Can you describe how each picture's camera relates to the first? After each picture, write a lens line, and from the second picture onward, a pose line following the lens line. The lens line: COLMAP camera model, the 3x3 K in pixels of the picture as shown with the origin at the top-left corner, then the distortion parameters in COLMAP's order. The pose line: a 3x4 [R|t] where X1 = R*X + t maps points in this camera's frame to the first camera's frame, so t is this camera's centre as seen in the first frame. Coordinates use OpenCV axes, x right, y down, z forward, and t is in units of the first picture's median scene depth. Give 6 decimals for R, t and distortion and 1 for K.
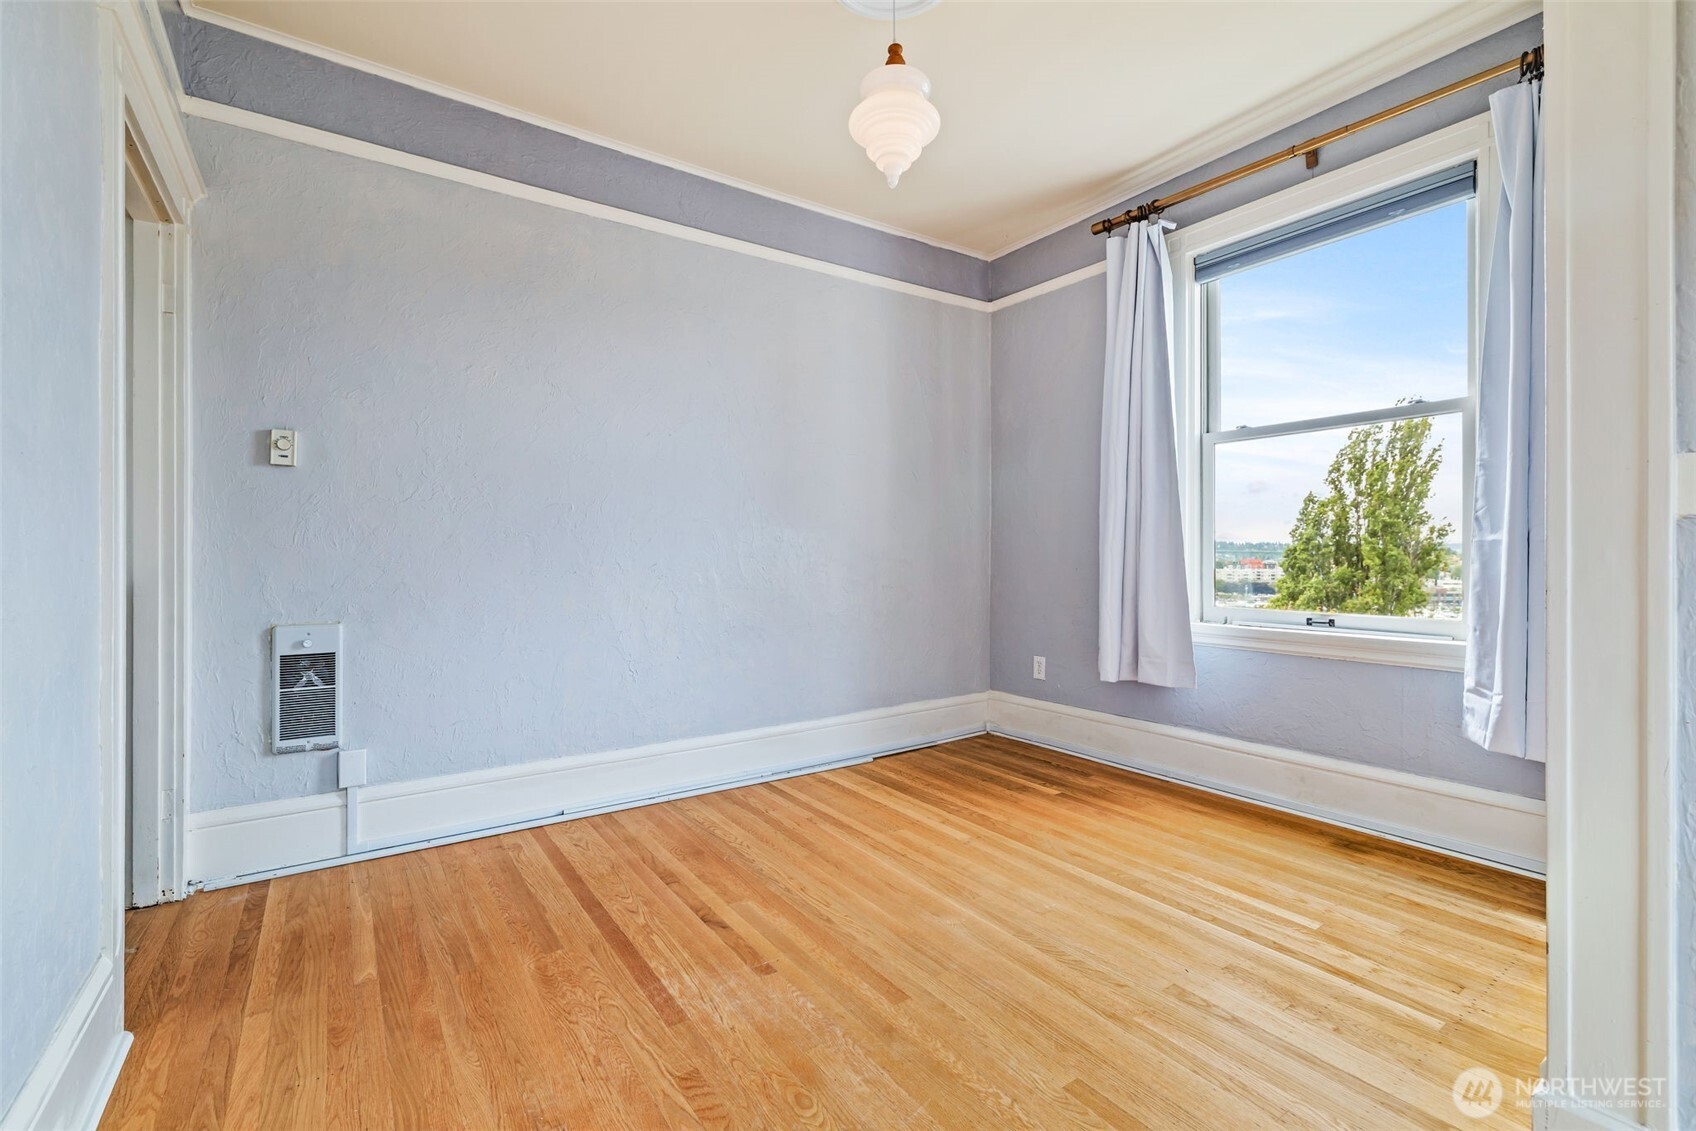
lens RADIAL K [[743.4, 0, 829.6], [0, 743.4, 558.4], [0, 0, 1]] dist [-0.001935, 0.000169]
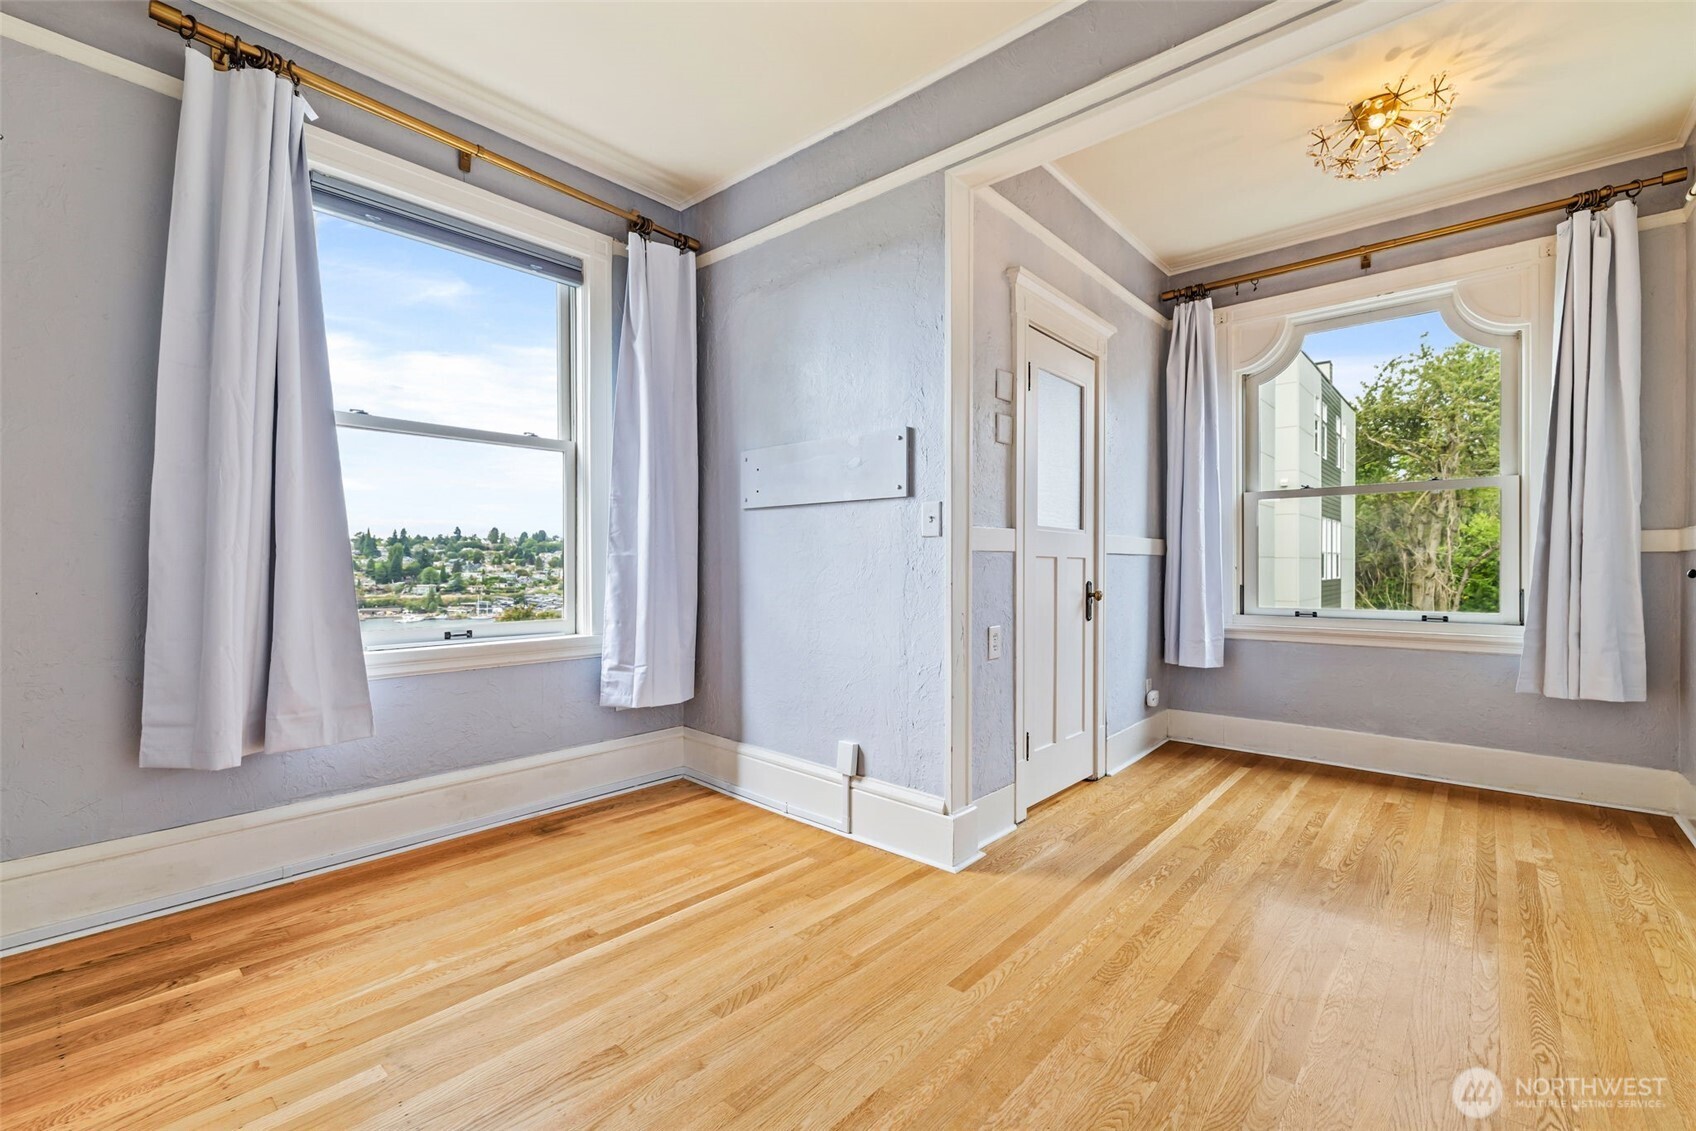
lens RADIAL K [[739.1, 0, 848.5], [0, 739.1, 567.4], [0, 0, 1]] dist [0.000135, -0.000232]
pose [[-0.260294, -0.002948, 0.965525, -0.426058], [0.002716, 0.999989, 0.003786, -0.005567], [-0.965525, 0.003608, -0.260284, 0.765416]]
